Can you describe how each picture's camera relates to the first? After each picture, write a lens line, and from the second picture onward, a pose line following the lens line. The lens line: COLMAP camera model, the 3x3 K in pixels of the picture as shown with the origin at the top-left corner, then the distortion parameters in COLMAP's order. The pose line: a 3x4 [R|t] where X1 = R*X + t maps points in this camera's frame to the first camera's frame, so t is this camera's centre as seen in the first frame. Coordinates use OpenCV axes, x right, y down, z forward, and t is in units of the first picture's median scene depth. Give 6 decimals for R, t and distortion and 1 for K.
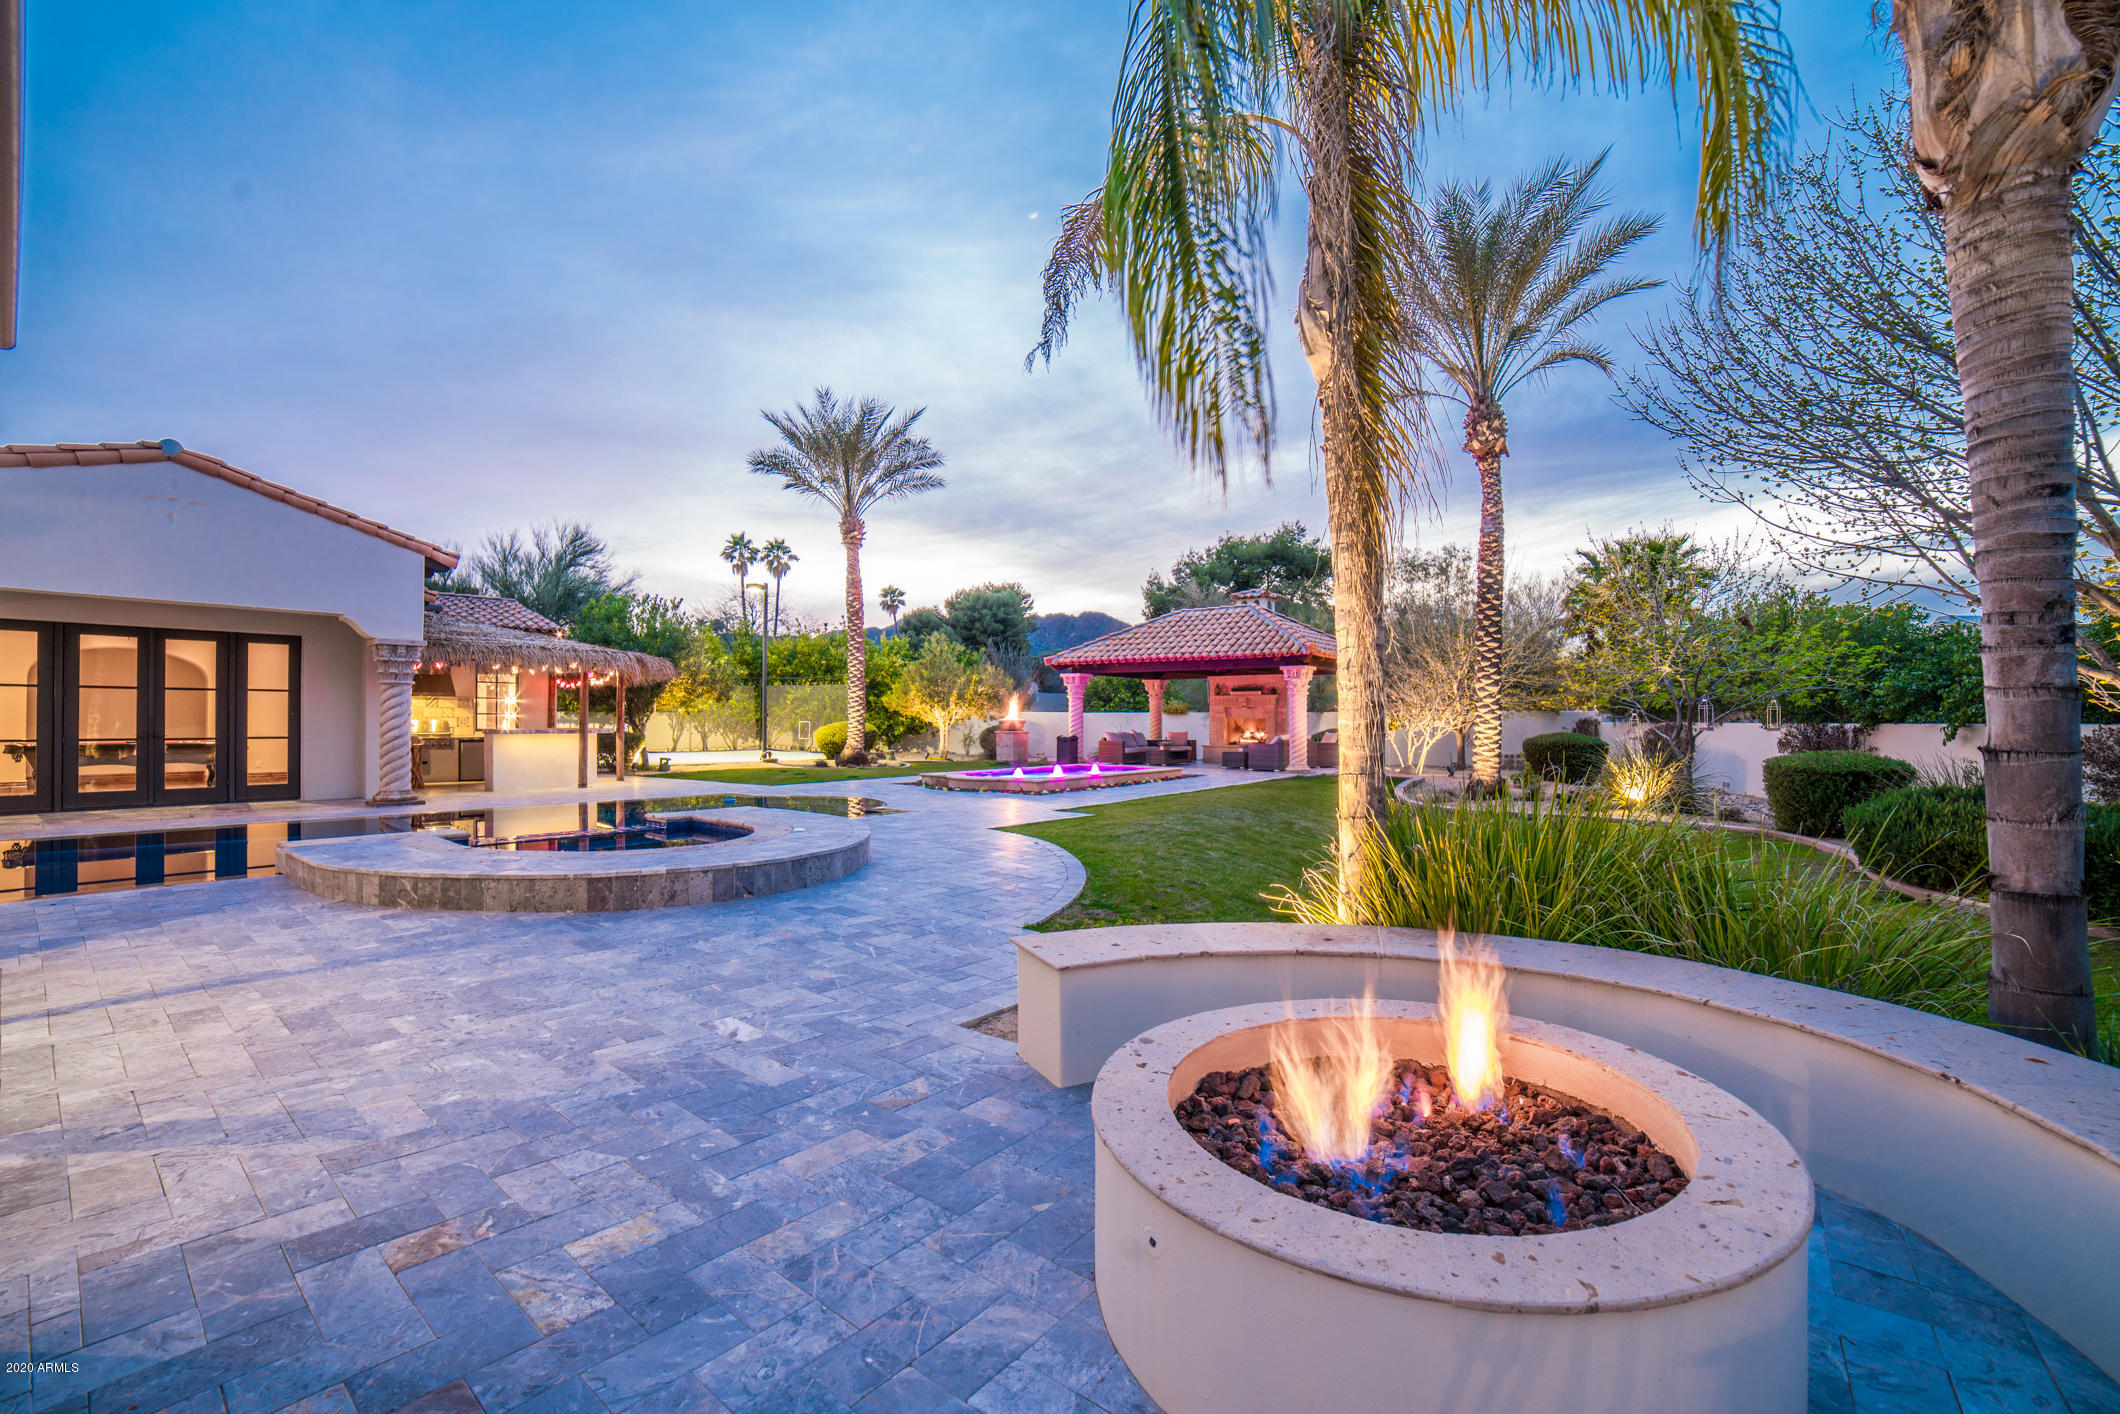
lens RADIAL K [[860.2, 0, 1060.0], [0, 860.2, 707.0], [0, 0, 1]] dist [-0.044587, 0.000112]
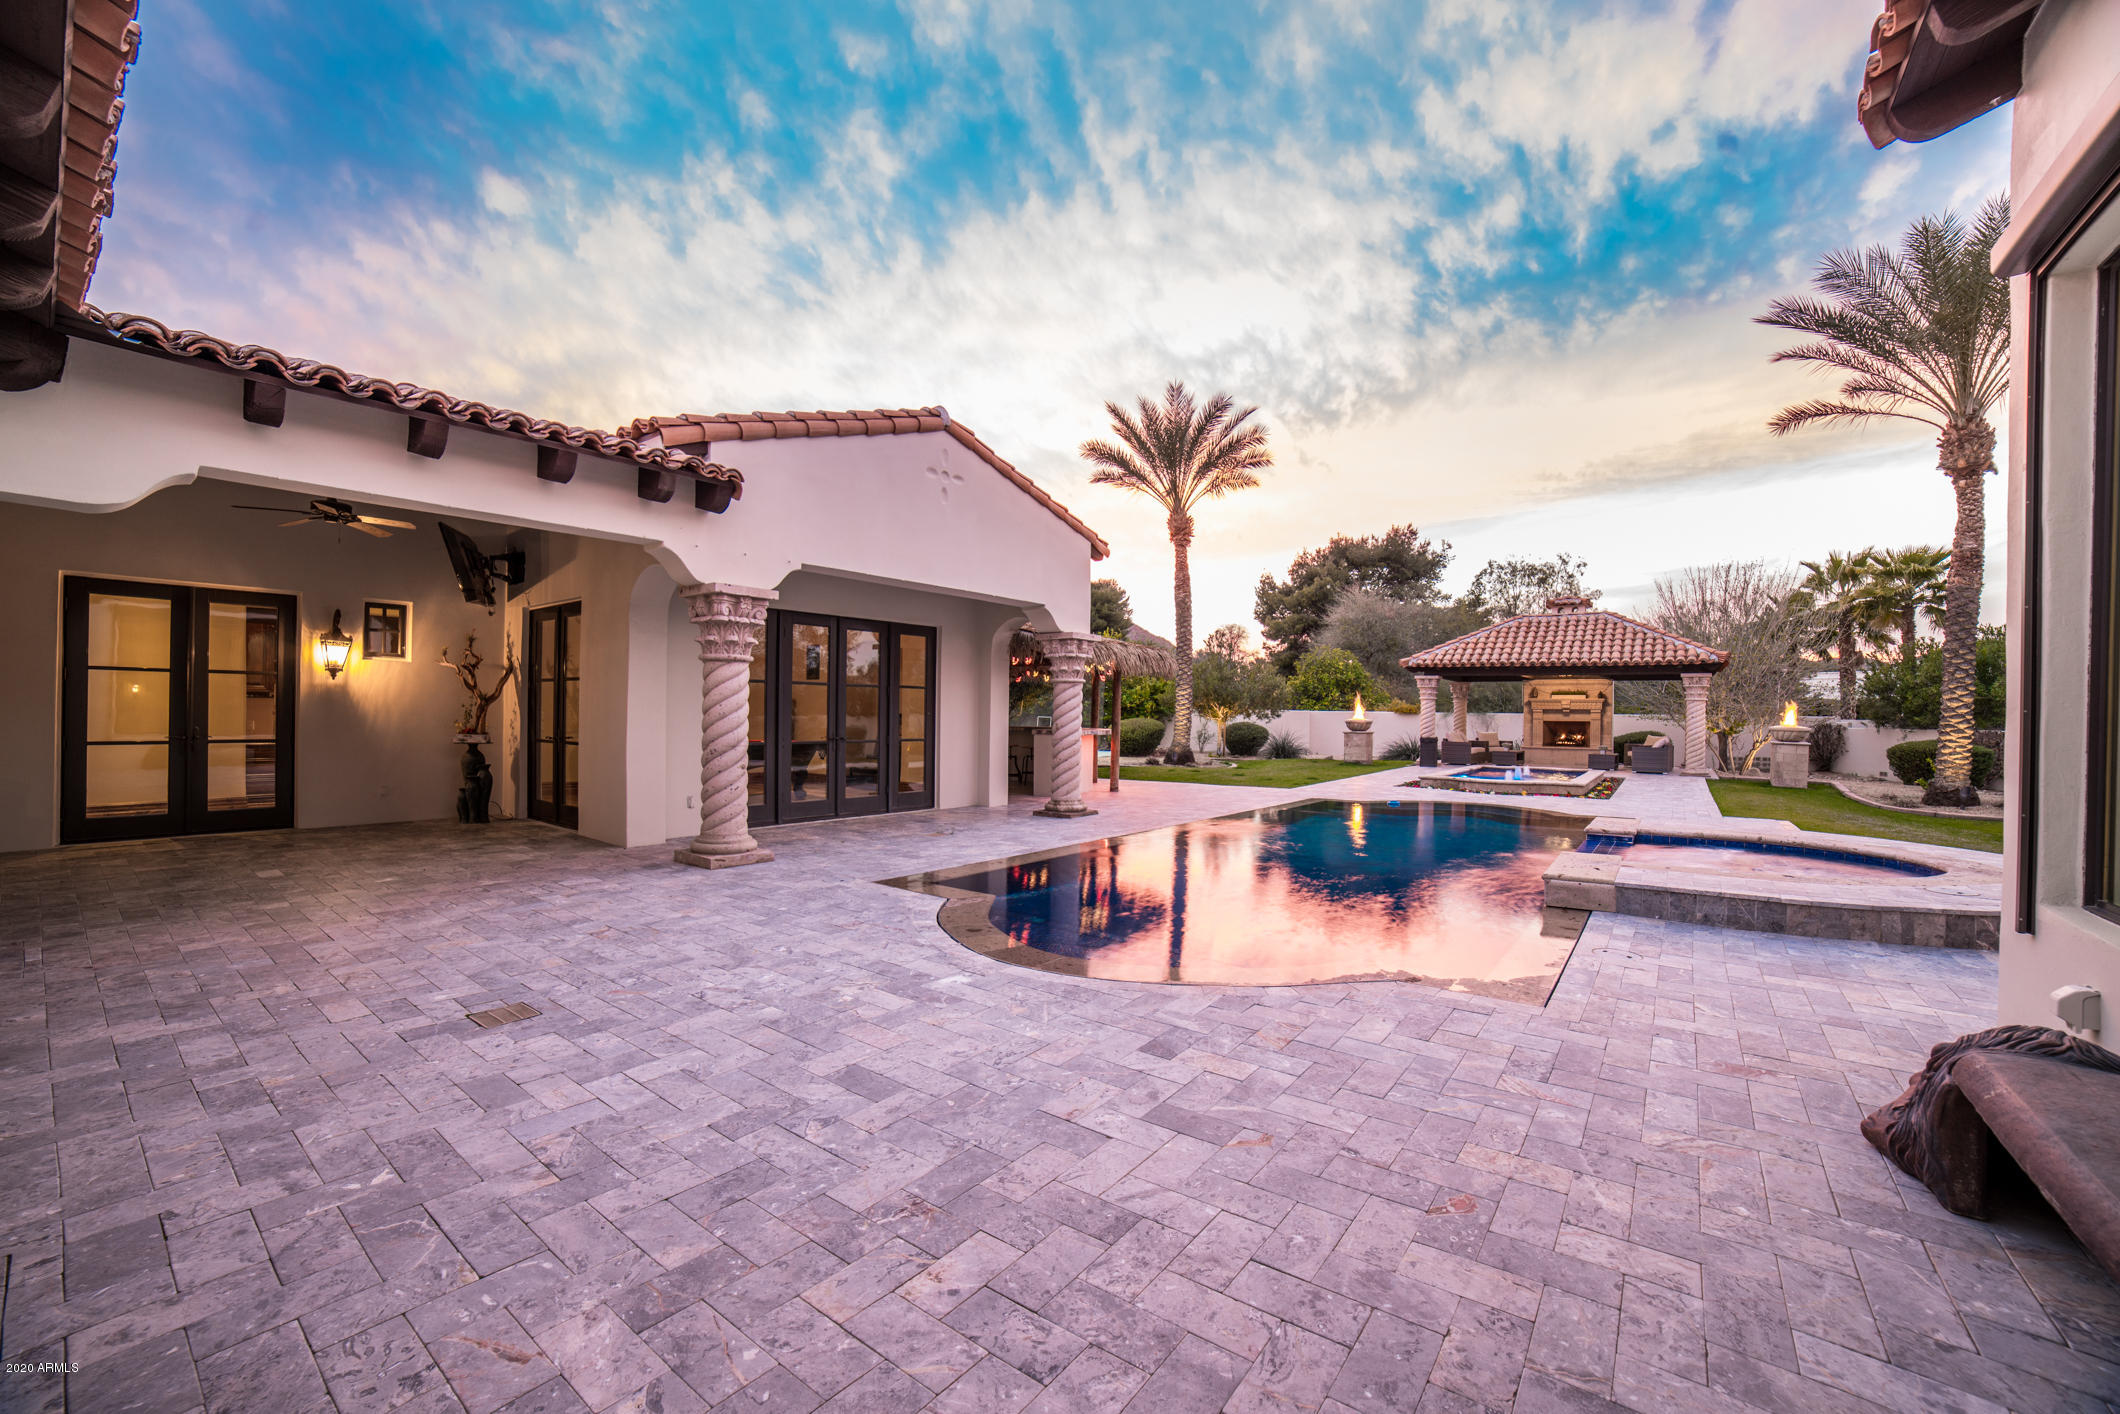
lens RADIAL K [[838.5, 0, 1060.0], [0, 838.5, 707.0], [0, 0, 1]] dist [-0.014379, -0.000063]
pose [[0.998581, 0.012095, 0.051856, -0.430186], [-0.012586, 0.999879, 0.009150, -0.004846], [-0.051739, -0.009790, 0.998613, 0.035375]]
